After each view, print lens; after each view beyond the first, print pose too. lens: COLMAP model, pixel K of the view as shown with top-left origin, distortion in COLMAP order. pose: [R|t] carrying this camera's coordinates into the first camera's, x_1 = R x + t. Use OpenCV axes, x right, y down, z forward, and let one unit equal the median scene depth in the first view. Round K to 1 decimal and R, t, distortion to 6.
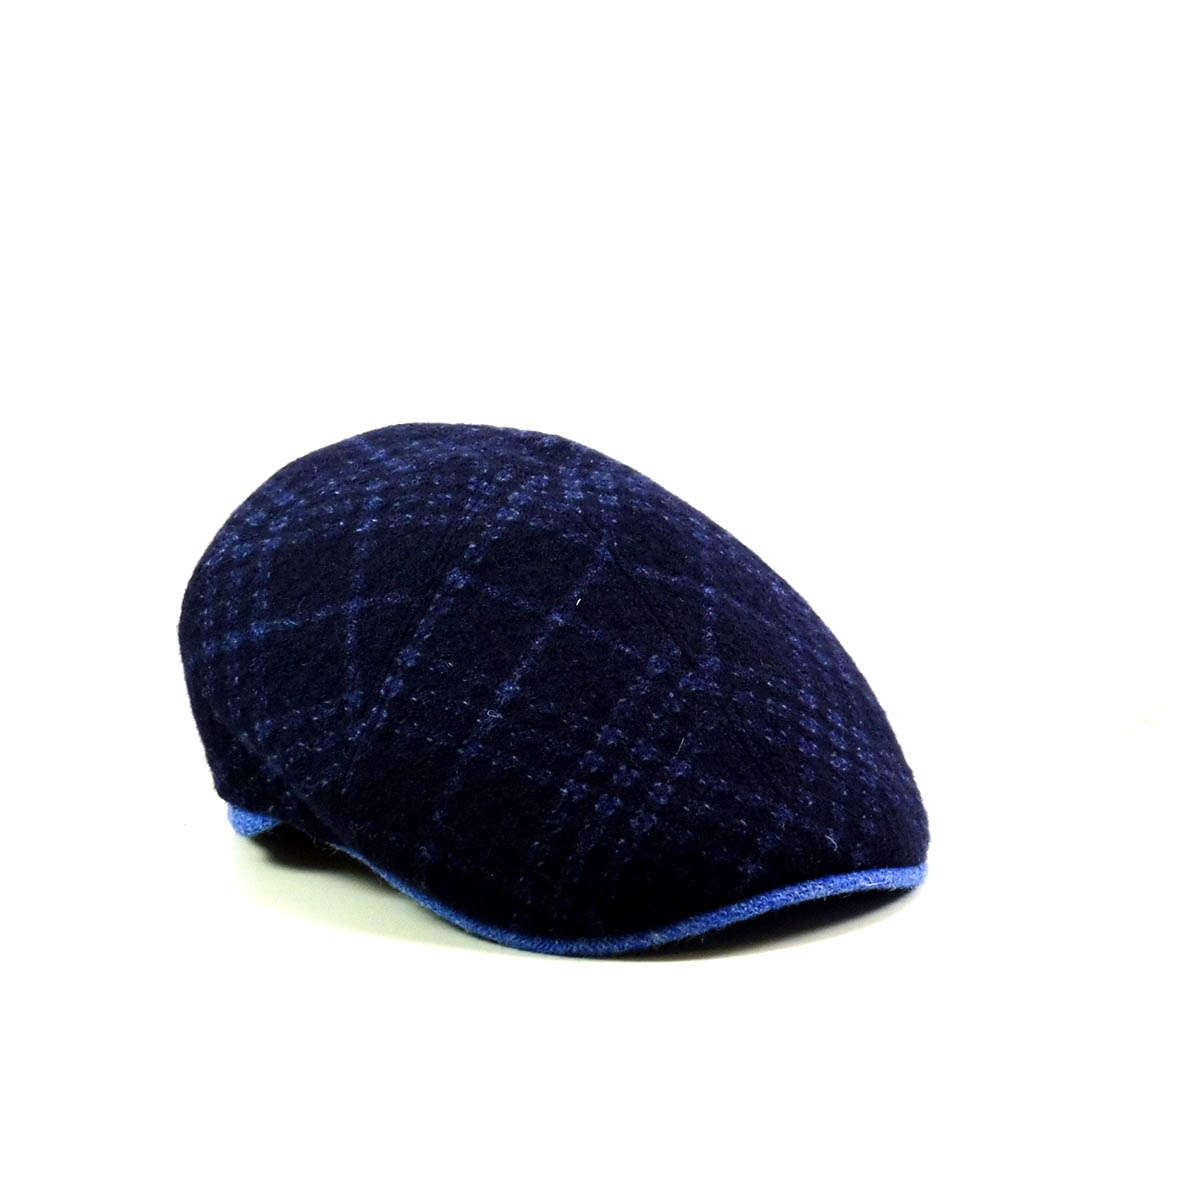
lens RADIAL K [[3815.5, 0, 598.6], [0, 3815.5, 598.2], [0, 0, 1]] dist [0.171867, 0.000000]
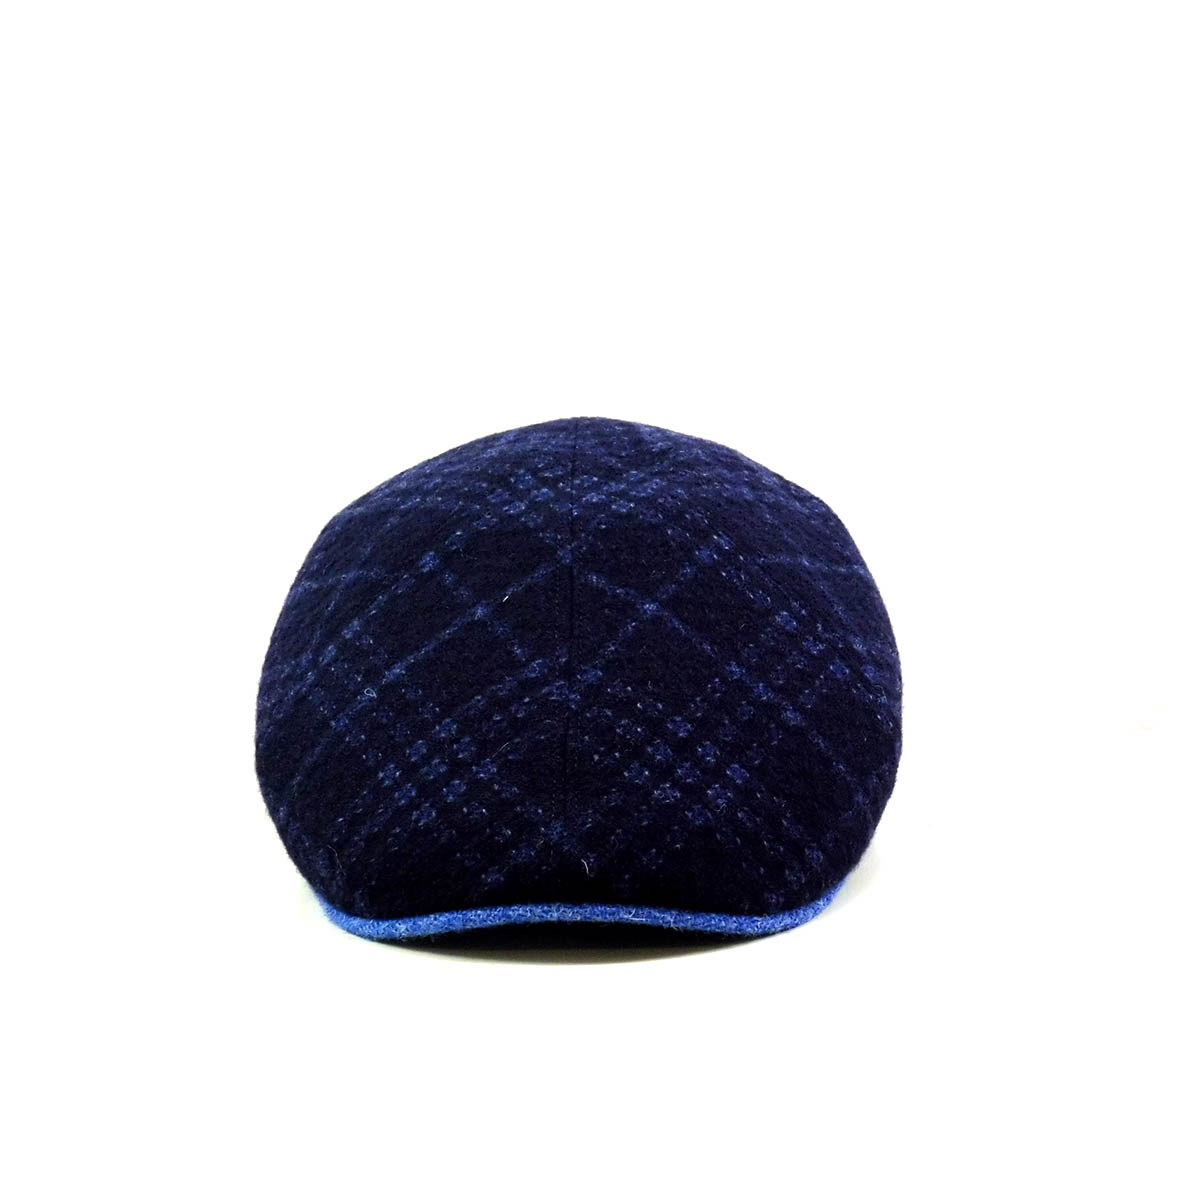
lens RADIAL K [[3815.5, 0, 601.0], [0, 3815.5, 594.7], [0, 0, 1]] dist [0.171867, 0.000000]
pose [[0.800690, 0.126129, -0.585650, 0.617930], [-0.121324, 0.991468, 0.047656, -0.052225], [0.586665, 0.032896, 0.809162, 0.197354]]
